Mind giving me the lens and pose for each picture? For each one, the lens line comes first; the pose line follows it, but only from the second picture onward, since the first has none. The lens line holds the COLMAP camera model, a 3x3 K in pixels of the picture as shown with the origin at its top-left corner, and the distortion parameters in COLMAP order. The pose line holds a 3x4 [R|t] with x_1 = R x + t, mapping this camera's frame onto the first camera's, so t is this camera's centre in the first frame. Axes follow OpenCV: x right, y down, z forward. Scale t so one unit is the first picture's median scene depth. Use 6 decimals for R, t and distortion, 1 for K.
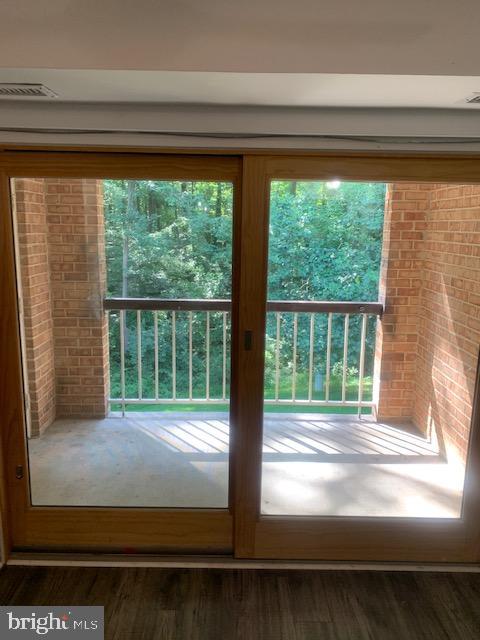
lens RADIAL K [[480.6, 0, 238.9], [0, 480.6, 309.9], [0, 0, 1]] dist [-0.006520, -0.009849]
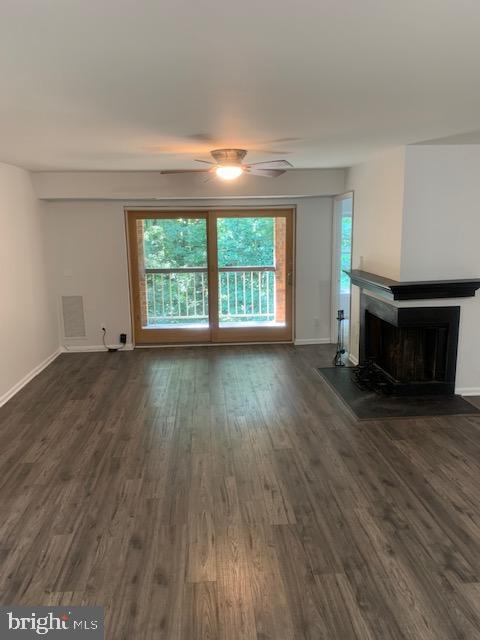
lens RADIAL K [[479.7, 0, 240.0], [0, 479.7, 320.0], [0, 0, 1]] dist [0.045620, -0.054404]
pose [[0.996917, -0.042668, 0.065850, -0.012388], [0.042108, 0.999064, 0.009868, 0.198548], [-0.066210, -0.007065, 0.997781, -1.136137]]
